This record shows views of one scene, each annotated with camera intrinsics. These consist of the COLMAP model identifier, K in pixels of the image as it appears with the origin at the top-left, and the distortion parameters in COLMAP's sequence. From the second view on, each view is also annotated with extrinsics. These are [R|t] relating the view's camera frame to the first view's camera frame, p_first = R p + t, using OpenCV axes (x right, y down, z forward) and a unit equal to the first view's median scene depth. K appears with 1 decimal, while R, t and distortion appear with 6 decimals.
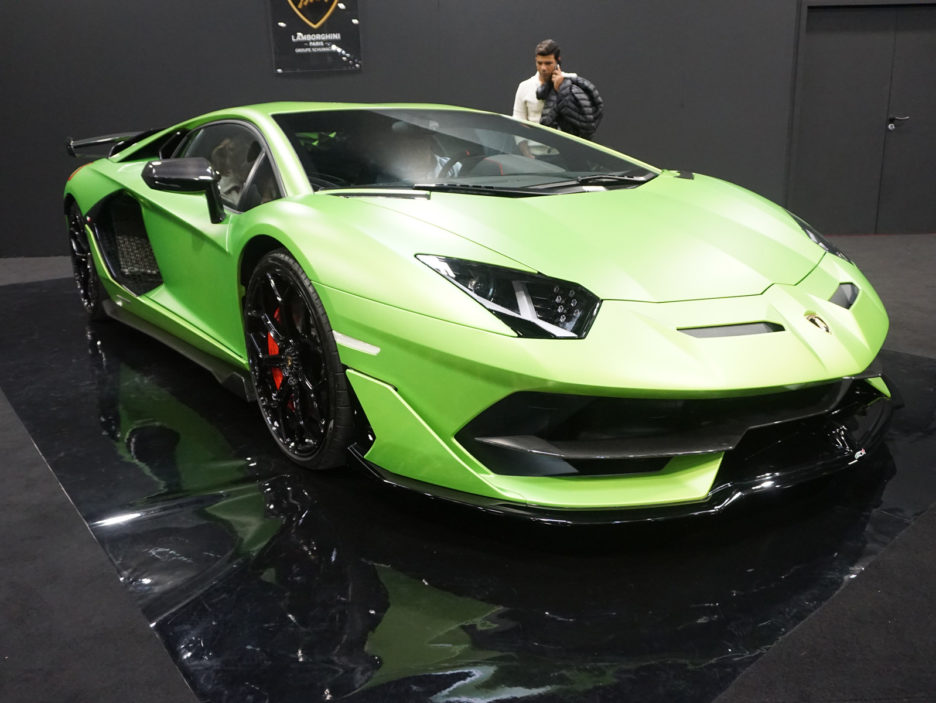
lens RADIAL K [[655.1, 0, 482.3], [0, 655.1, 353.7], [0, 0, 1]] dist [-0.018620, 0.002569]
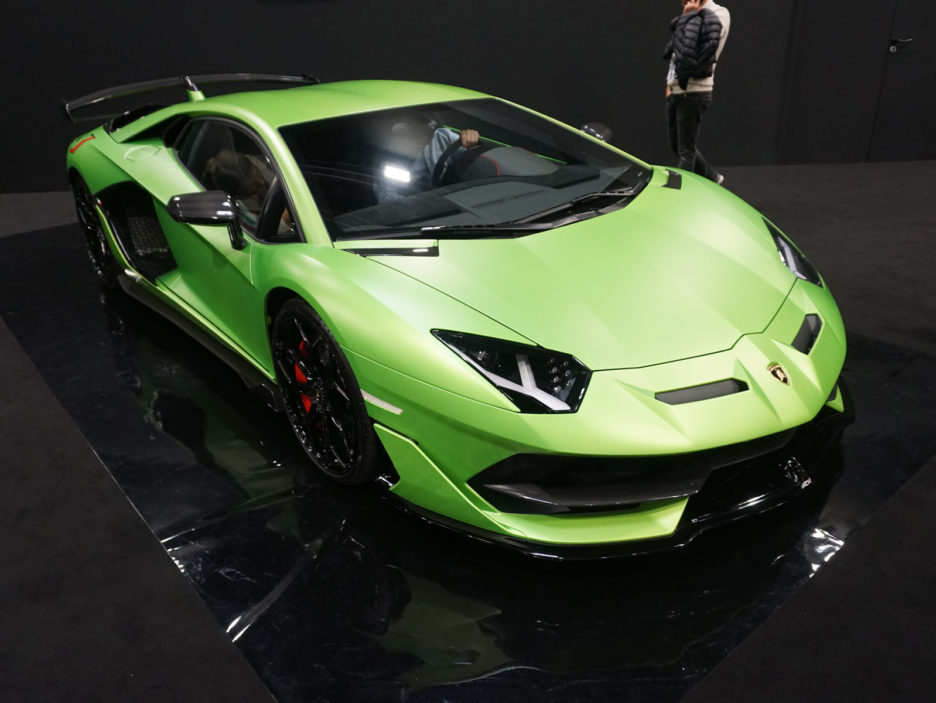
lens RADIAL K [[657.4, 0, 468.0], [0, 657.4, 351.5], [0, 0, 1]] dist [-0.017763, -0.003433]
pose [[0.999951, -0.009474, -0.002926, -0.031077], [0.009825, 0.986404, 0.164044, -0.277138], [0.001332, -0.164064, 0.986449, -0.135660]]
